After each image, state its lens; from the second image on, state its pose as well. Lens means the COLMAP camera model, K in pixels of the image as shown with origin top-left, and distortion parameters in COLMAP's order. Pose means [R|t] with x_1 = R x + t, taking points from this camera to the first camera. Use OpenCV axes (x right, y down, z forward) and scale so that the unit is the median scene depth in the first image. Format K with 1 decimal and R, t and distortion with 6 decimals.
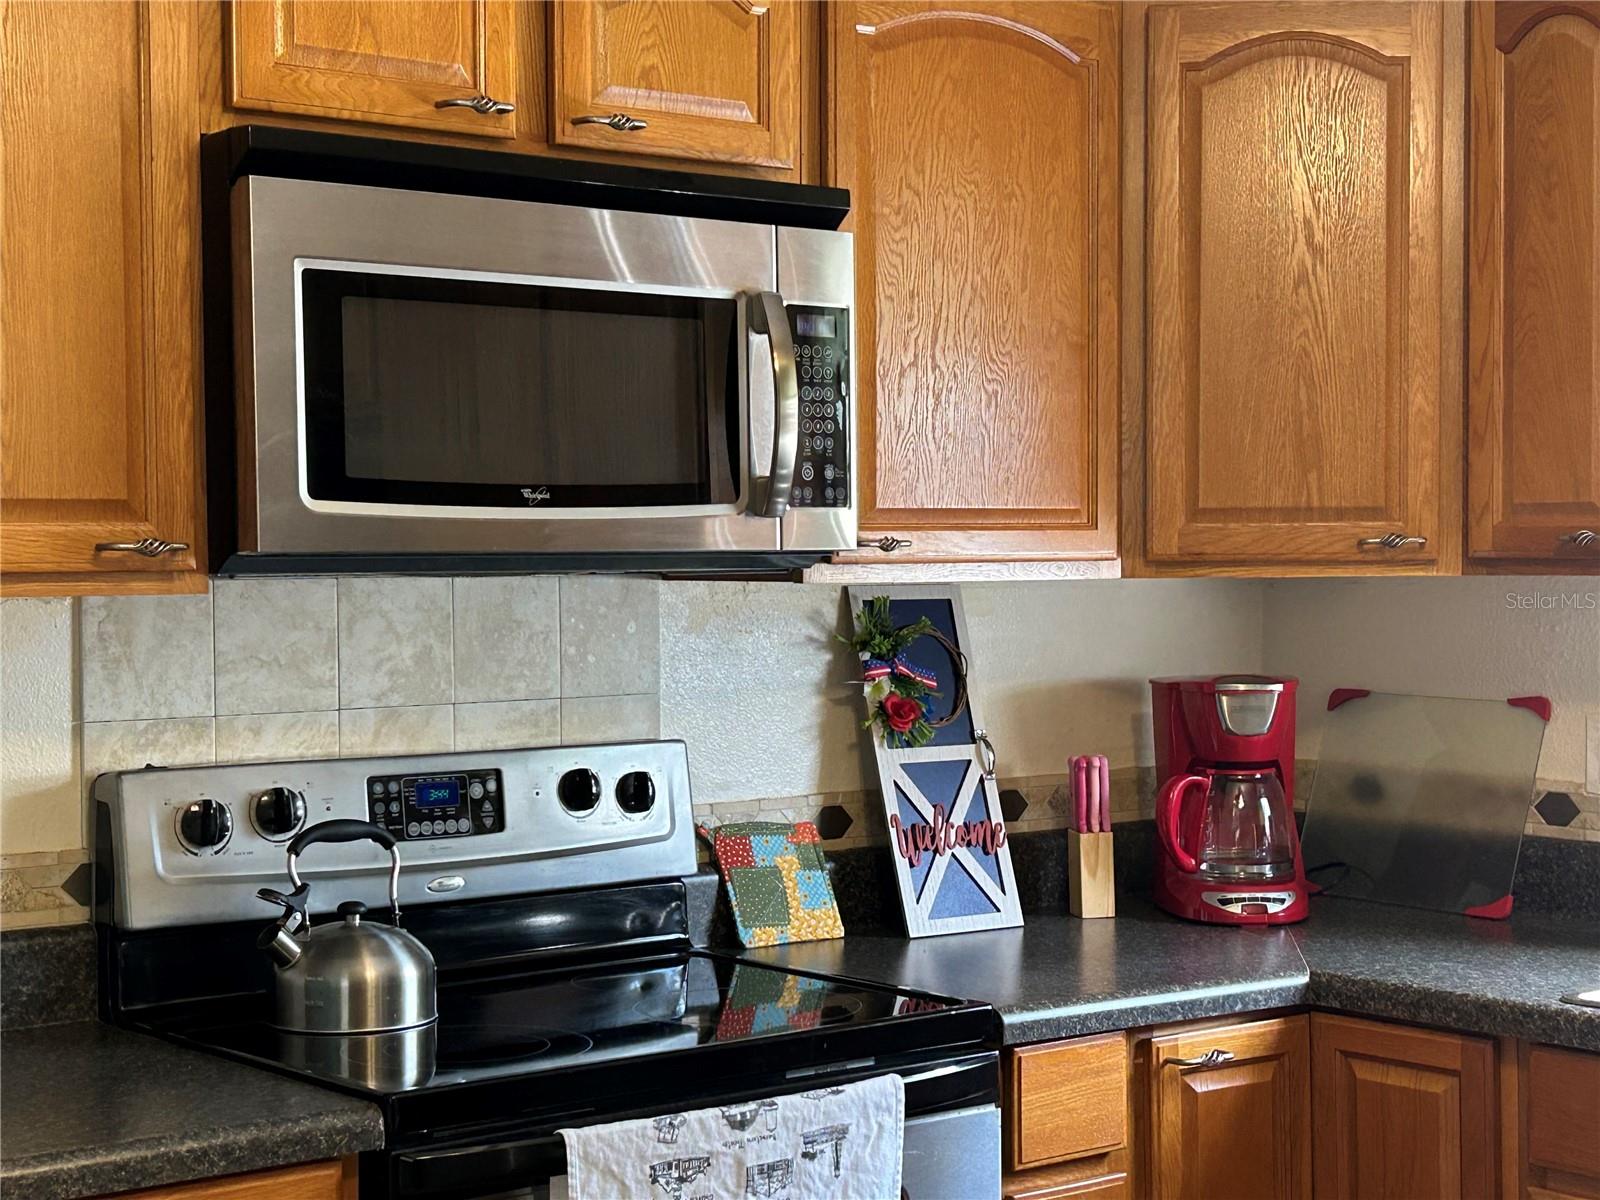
lens RADIAL K [[2704.3, 0, 800.0], [0, 2704.3, 600.0], [0, 0, 1]] dist [0.185536, -0.186512]
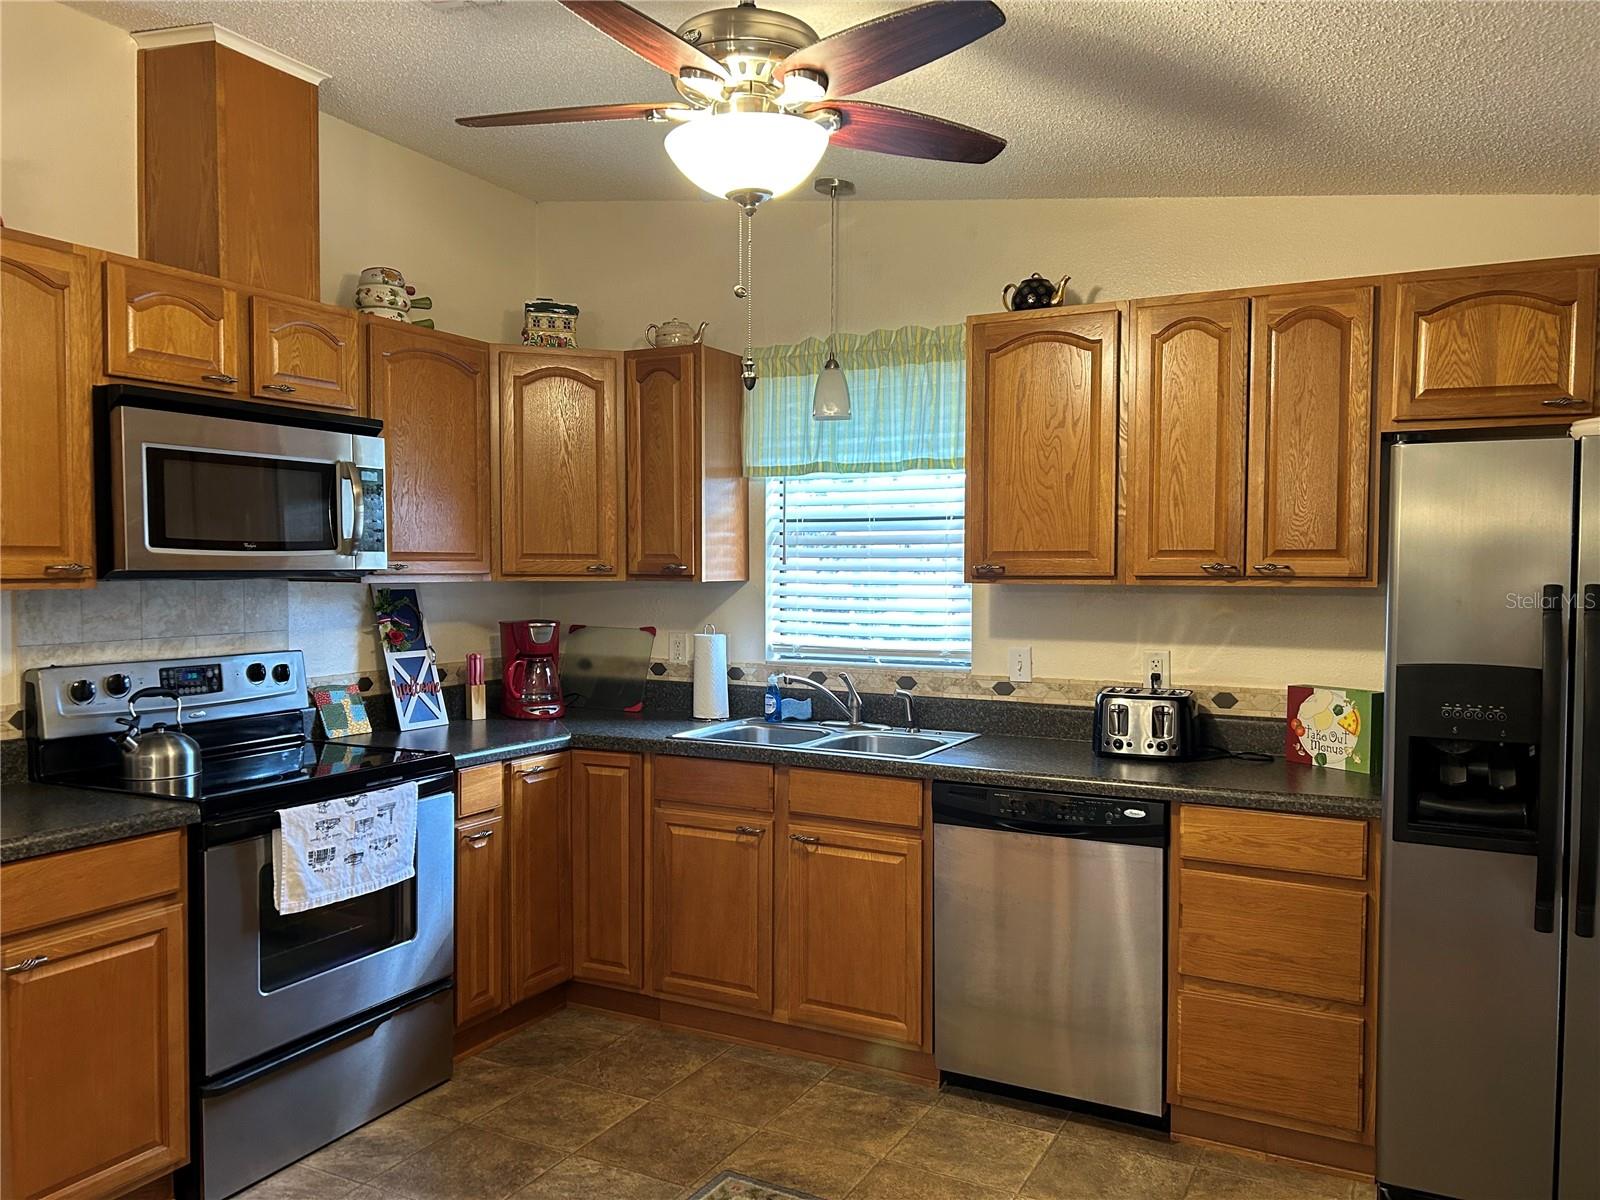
lens RADIAL K [[1207.2, 0, 800.0], [0, 1207.2, 600.0], [0, 0, 1]] dist [0.029407, -0.001701]
pose [[0.914893, -0.003208, 0.403683, -0.077372], [-0.001135, 0.999944, 0.010518, -0.003249], [-0.403694, -0.010081, 0.914838, -0.135481]]
